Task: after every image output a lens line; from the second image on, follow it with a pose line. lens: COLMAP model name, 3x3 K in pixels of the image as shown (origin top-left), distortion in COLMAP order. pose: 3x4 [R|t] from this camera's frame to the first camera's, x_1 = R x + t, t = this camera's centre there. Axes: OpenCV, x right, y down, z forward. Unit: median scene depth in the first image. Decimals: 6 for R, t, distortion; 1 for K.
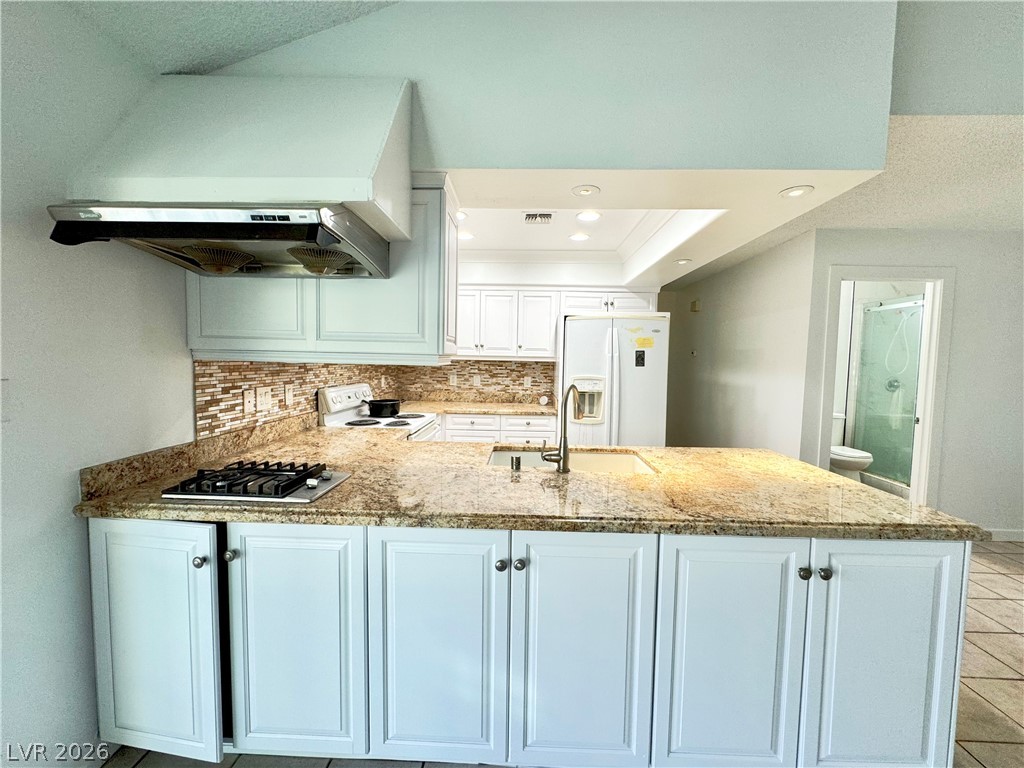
lens RADIAL K [[411.9, 0, 511.9], [0, 411.9, 383.9], [0, 0, 1]] dist [-0.000255, -0.000467]
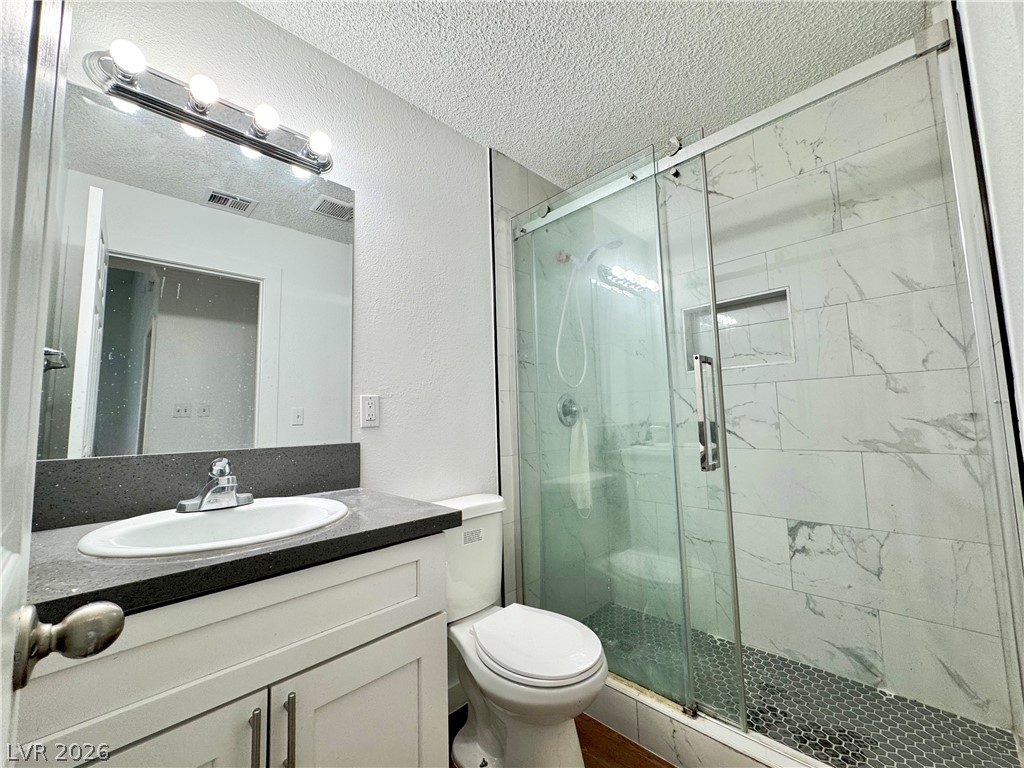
lens RADIAL K [[411.9, 0, 511.4], [0, 411.9, 380.5], [0, 0, 1]] dist [-0.000255, -0.000467]
pose [[0.679794, 0.023581, 0.733024, 0.549141], [0.088837, 0.989476, -0.114216, 0.015704], [-0.728003, 0.142763, 0.670545, 0.739008]]
